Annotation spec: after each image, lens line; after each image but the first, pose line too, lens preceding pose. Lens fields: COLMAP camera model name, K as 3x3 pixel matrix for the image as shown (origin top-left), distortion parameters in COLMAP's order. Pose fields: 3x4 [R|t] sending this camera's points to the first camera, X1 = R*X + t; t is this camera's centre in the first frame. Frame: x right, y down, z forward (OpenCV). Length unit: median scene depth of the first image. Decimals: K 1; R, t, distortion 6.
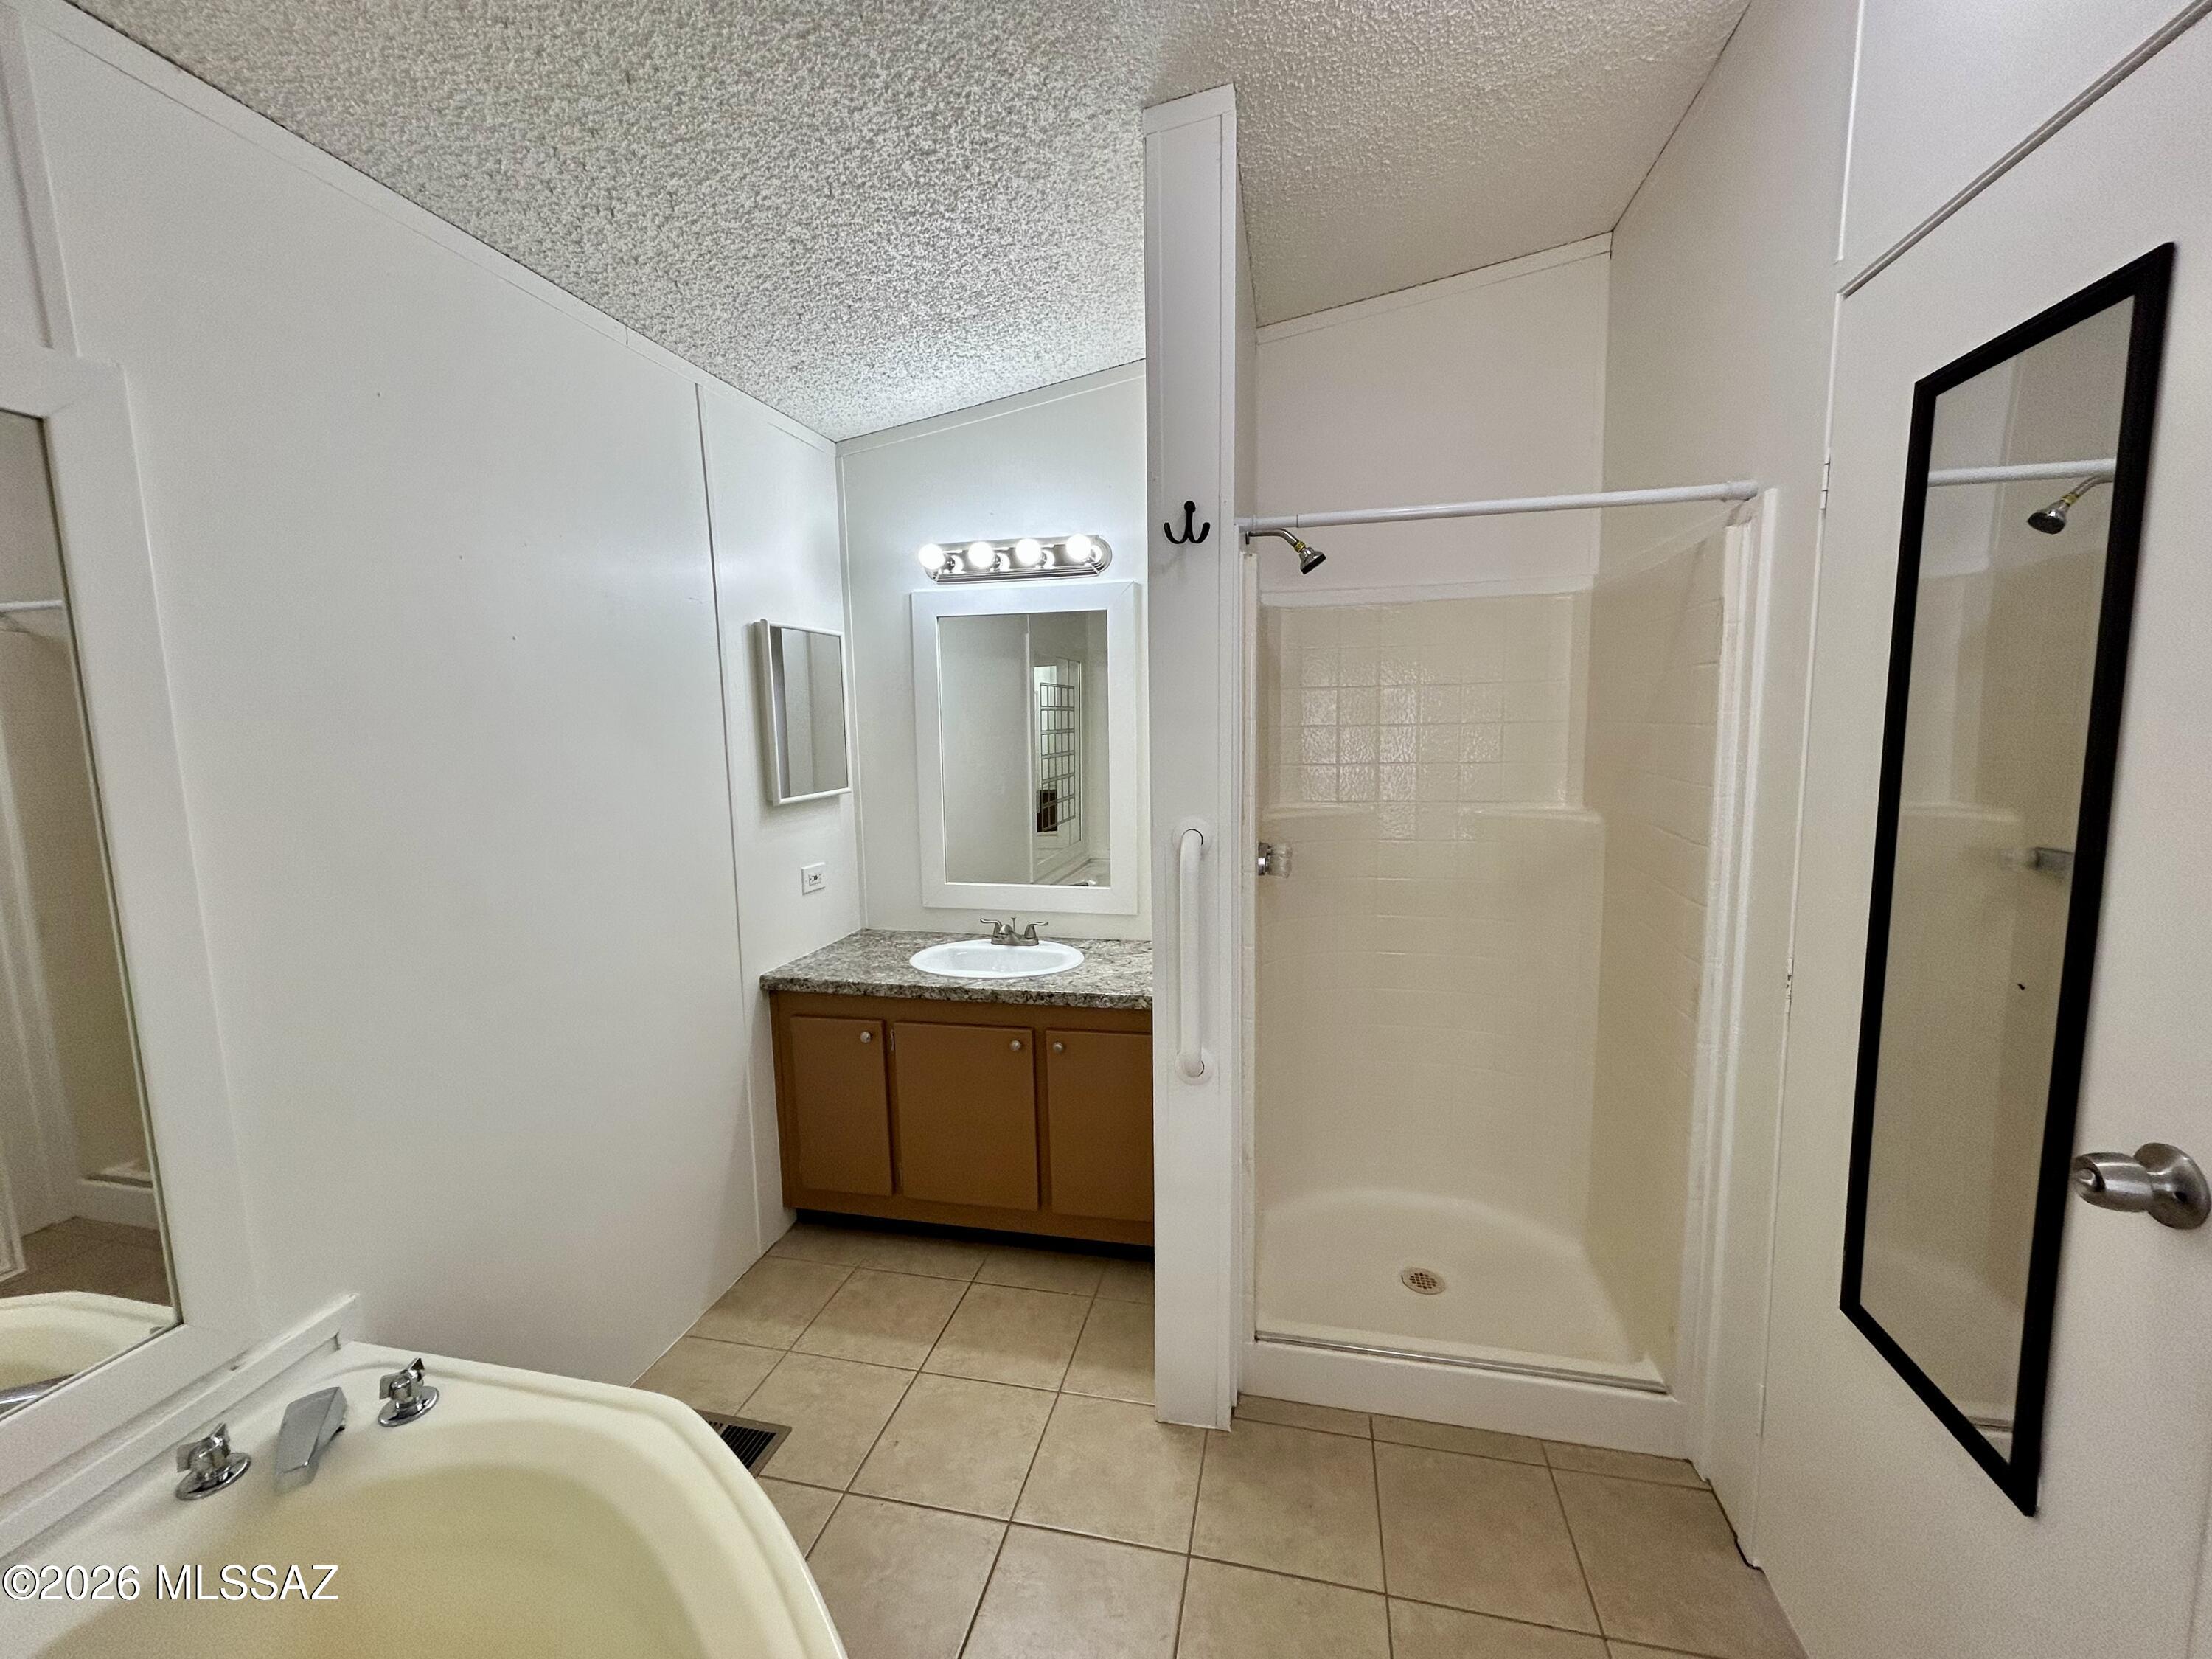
lens RADIAL K [[890.0, 0, 1108.0], [0, 890.0, 827.7], [0, 0, 1]] dist [0.001486, -0.000445]
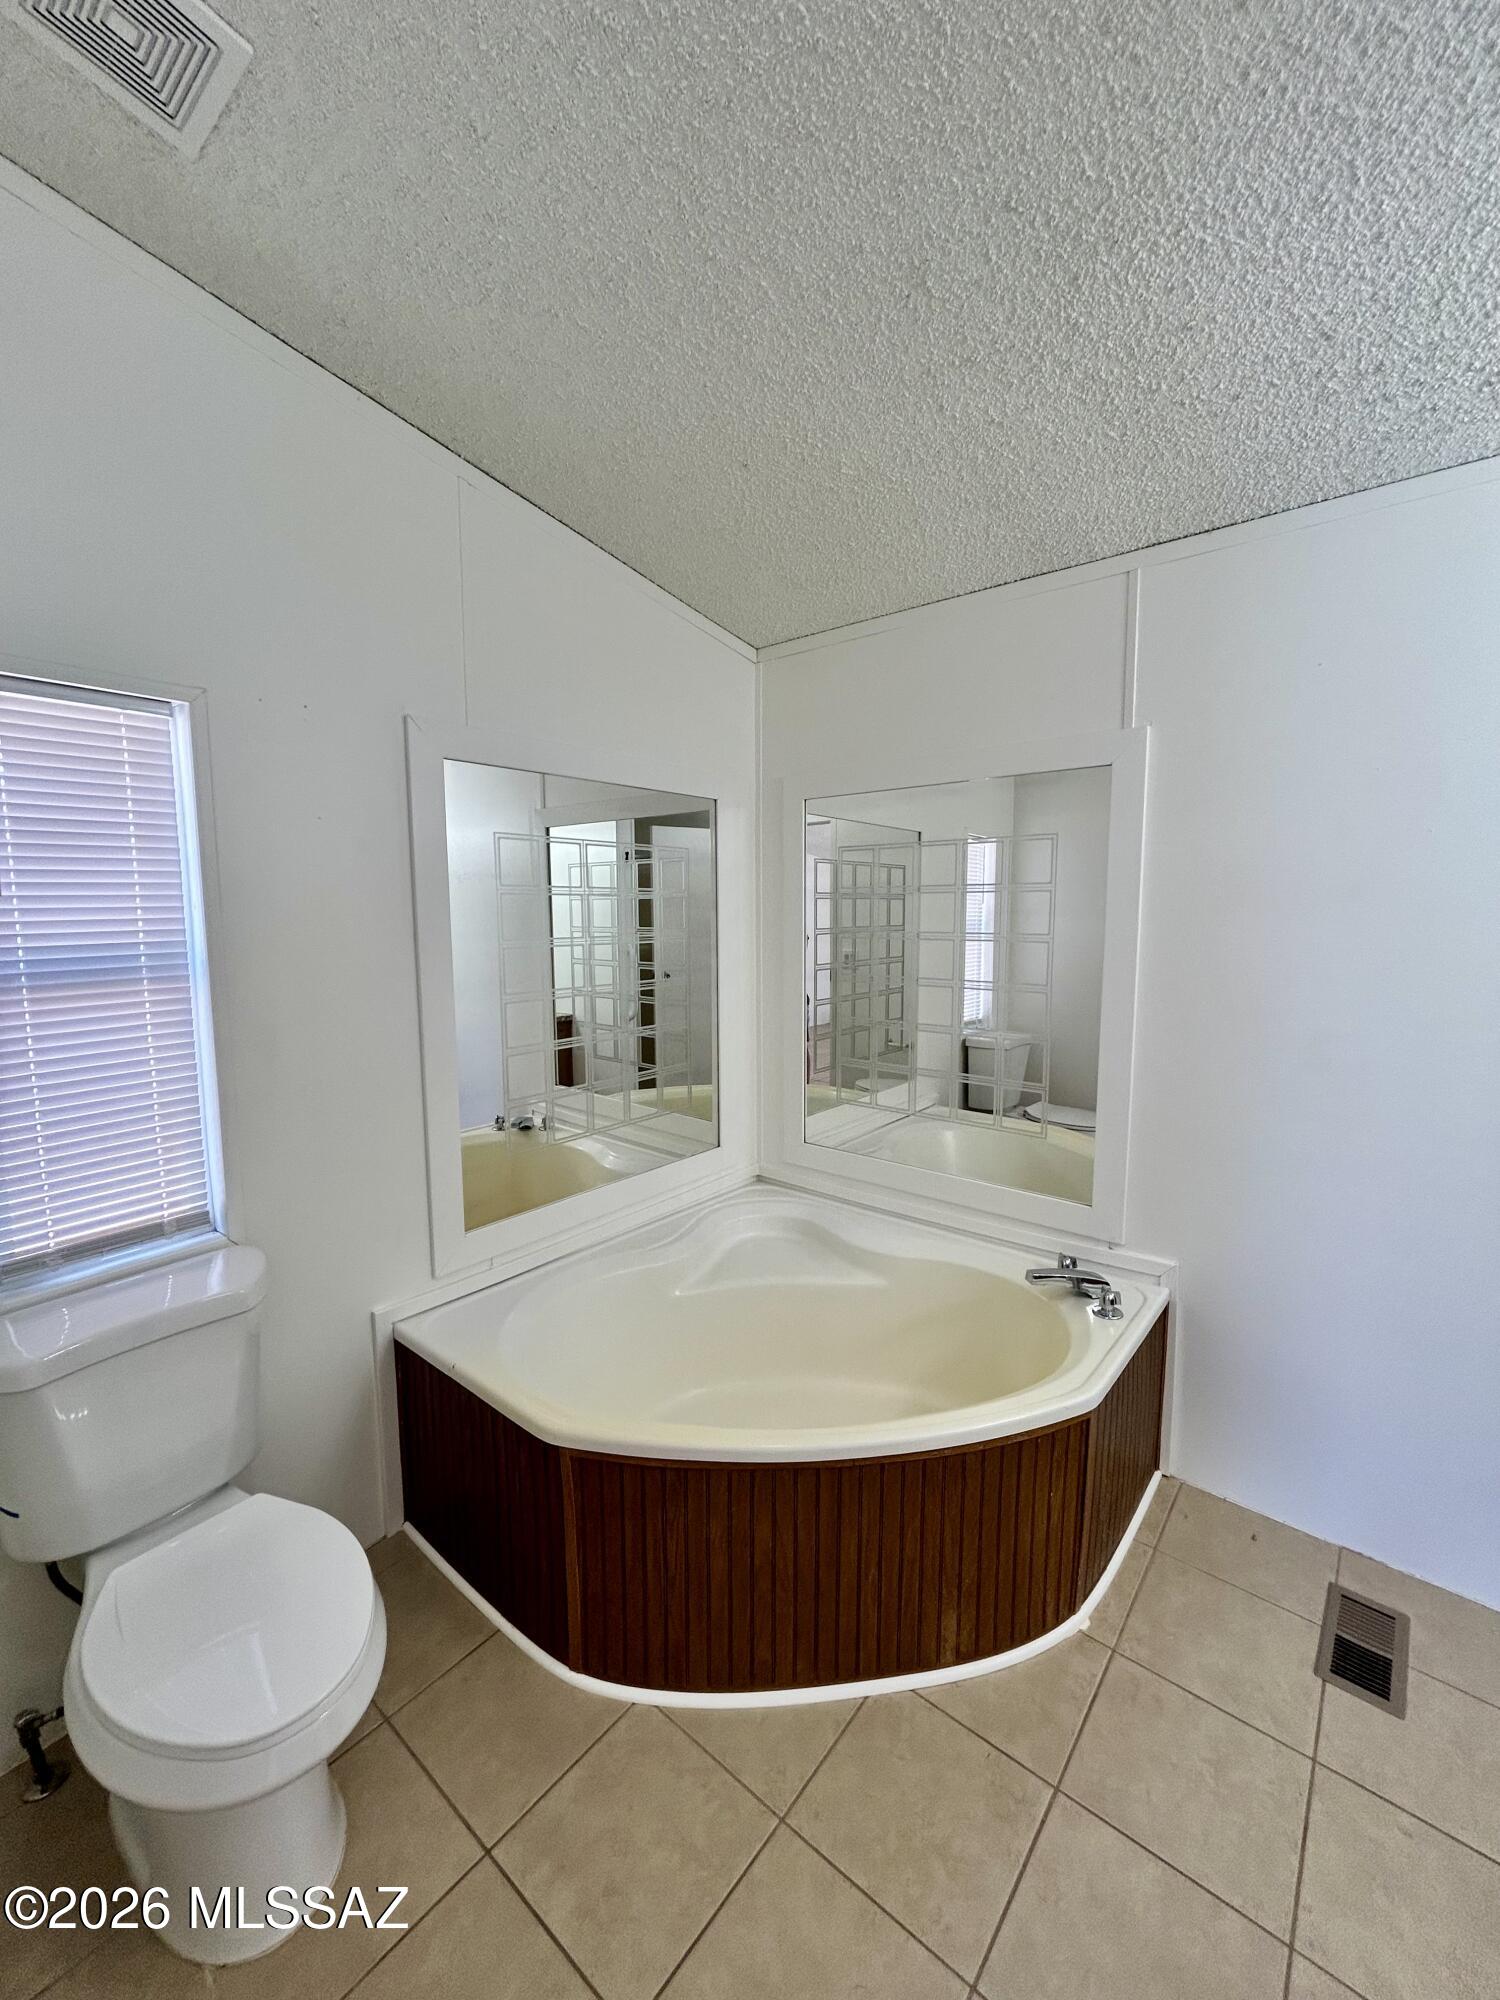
lens RADIAL K [[804.7, 0, 746.2], [0, 804.7, 995.9], [0, 0, 1]] dist [0.001486, -0.000445]
pose [[-0.461586, 0.120658, -0.878851, 0.805067], [-0.092877, 0.978689, 0.183145, -0.156343], [0.882220, 0.166162, -0.440543, 0.969708]]
